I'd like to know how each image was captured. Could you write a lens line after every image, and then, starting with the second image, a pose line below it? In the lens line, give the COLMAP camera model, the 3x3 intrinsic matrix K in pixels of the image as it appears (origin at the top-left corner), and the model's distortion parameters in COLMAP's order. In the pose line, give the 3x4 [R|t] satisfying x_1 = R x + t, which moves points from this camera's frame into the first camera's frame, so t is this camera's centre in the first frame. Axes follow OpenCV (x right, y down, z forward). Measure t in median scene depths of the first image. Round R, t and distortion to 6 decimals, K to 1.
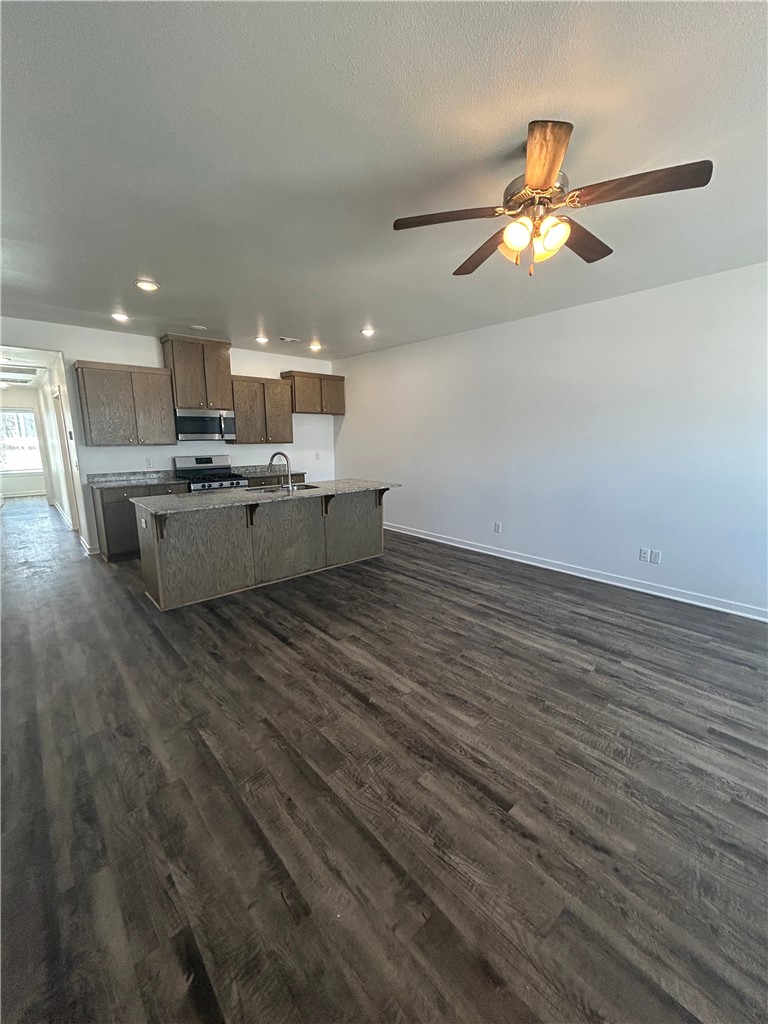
lens RADIAL K [[409.0, 0, 384.0], [0, 409.0, 512.0], [0, 0, 1]] dist [0.000721, 0.000393]
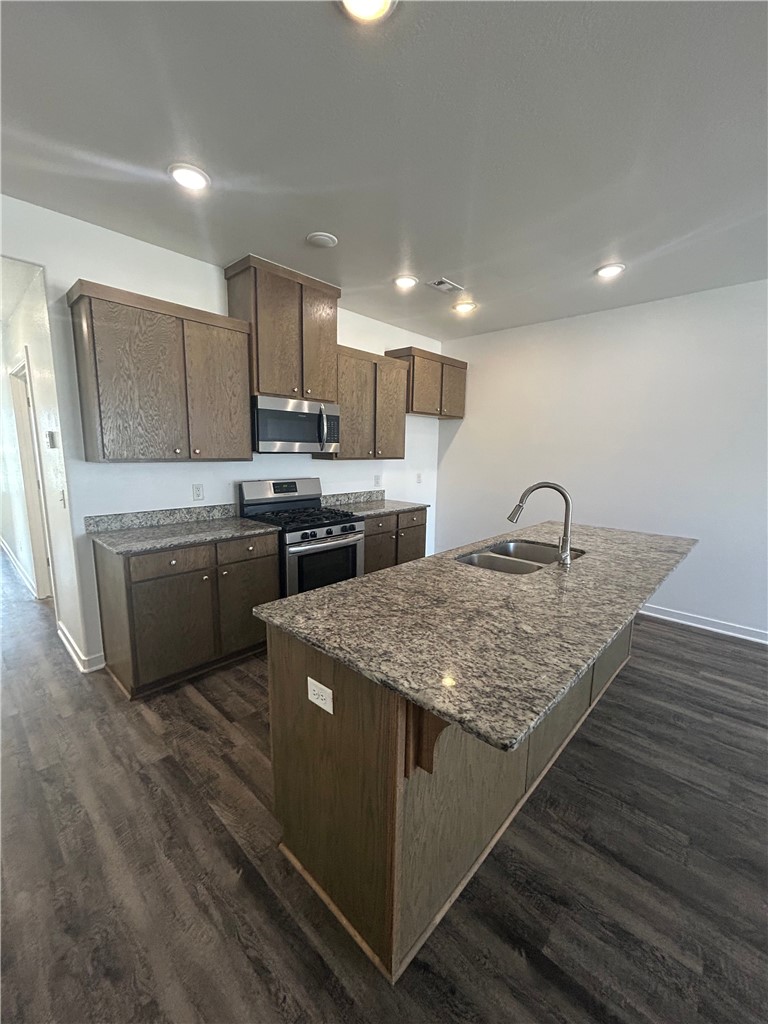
lens RADIAL K [[410.6, 0, 386.4], [0, 410.6, 513.9], [0, 0, 1]] dist [-0.000850, -0.000266]
pose [[0.995846, 0.004277, 0.090953, -0.402709], [-0.001707, 0.999598, -0.028313, -0.081872], [-0.091038, 0.028040, 0.995453, 0.462538]]
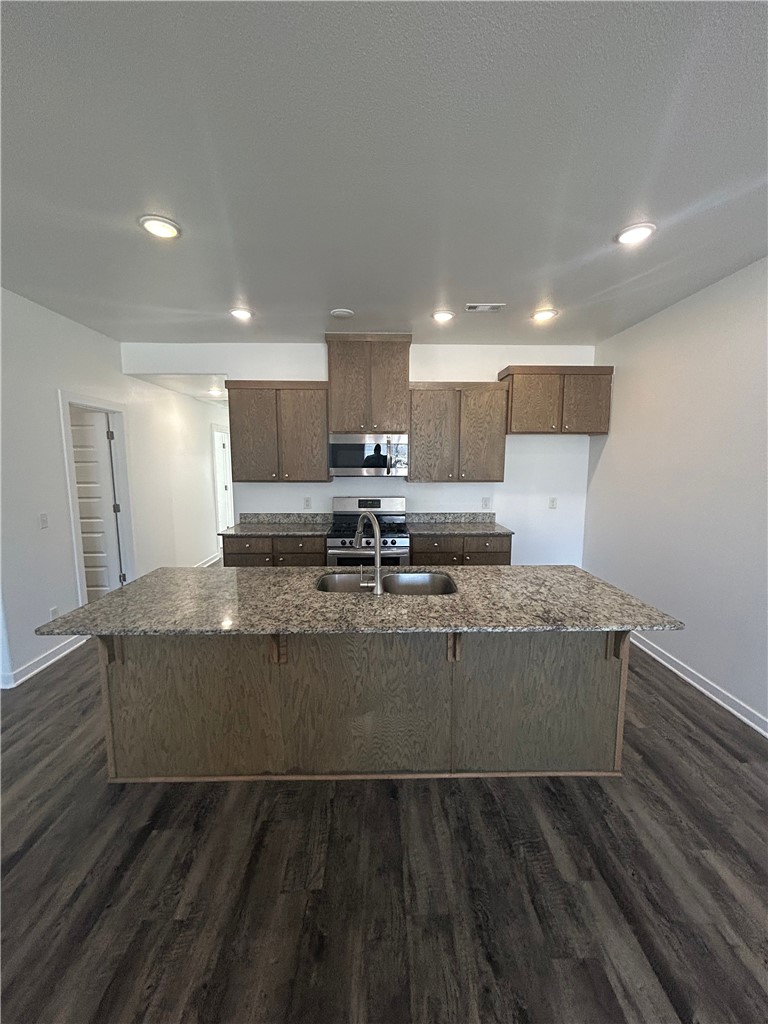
lens RADIAL K [[410.6, 0, 386.4], [0, 410.6, 513.9], [0, 0, 1]] dist [-0.000850, -0.000266]
pose [[0.761623, 0.088062, -0.642009, 0.060851], [-0.123830, 0.992245, -0.010799, -0.119362], [0.636079, 0.087725, 0.766621, 0.536189]]
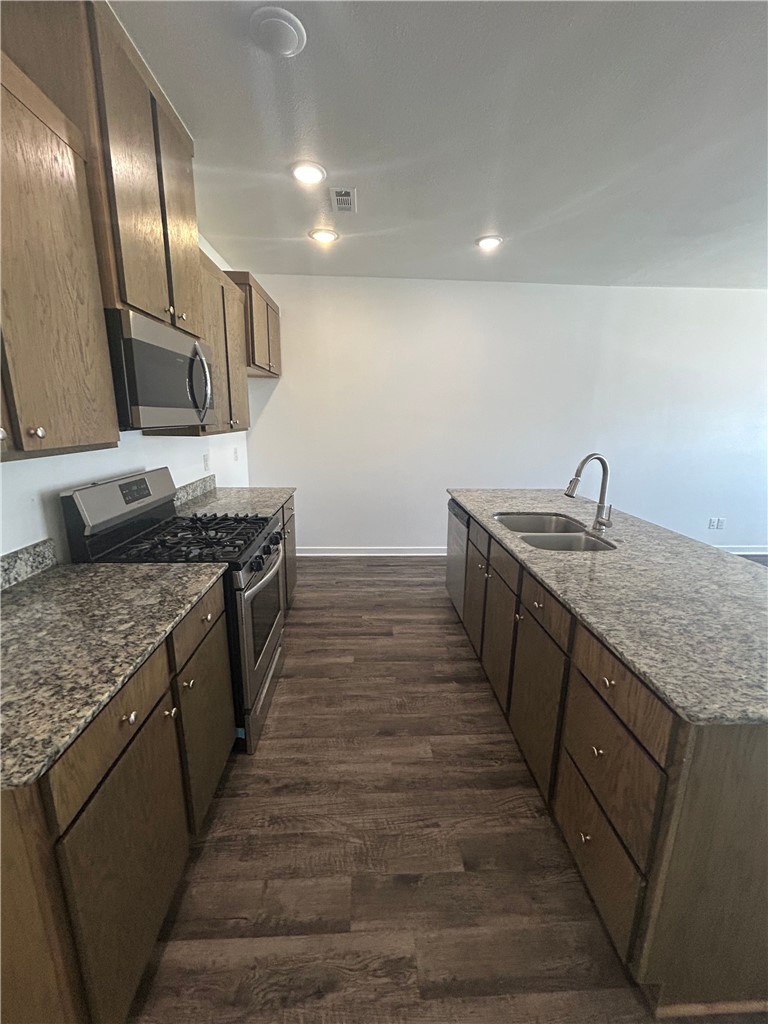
lens RADIAL K [[409.0, 0, 384.0], [0, 409.0, 512.0], [0, 0, 1]] dist [0.000721, 0.000393]
pose [[0.630640, -0.164618, 0.758416, -0.653750], [0.127510, 0.985942, 0.107976, -0.136913], [-0.765529, 0.028611, 0.642765, 0.740309]]
